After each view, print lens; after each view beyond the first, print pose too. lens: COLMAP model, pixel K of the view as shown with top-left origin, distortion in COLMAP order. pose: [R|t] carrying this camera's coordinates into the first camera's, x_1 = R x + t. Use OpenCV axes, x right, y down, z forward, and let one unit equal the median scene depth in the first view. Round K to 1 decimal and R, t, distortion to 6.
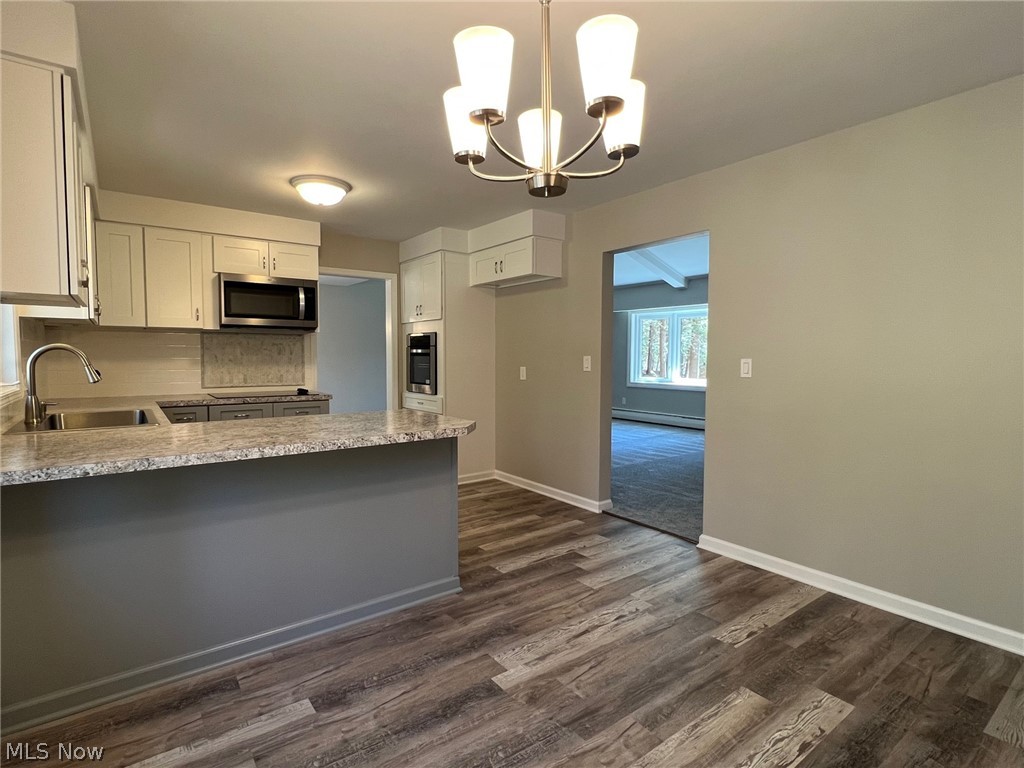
lens RADIAL K [[520.7, 0, 512.0], [0, 520.7, 384.0], [0, 0, 1]] dist [-0.000717, -0.000041]
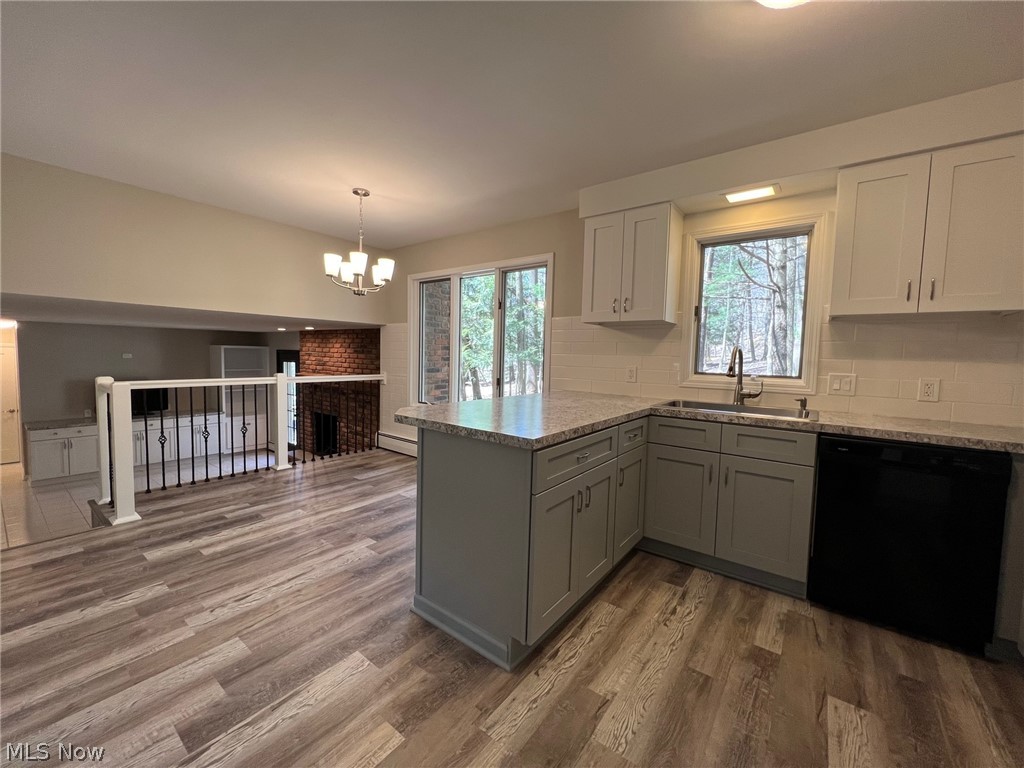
lens RADIAL K [[411.0, 0, 512.0], [0, 411.0, 384.0], [0, 0, 1]] dist [0.000409, 0.000020]
pose [[-0.961920, -0.006817, -0.273245, -0.075052], [-0.041059, 0.991949, 0.119794, -0.083170], [0.270228, 0.126452, -0.954456, 1.858655]]
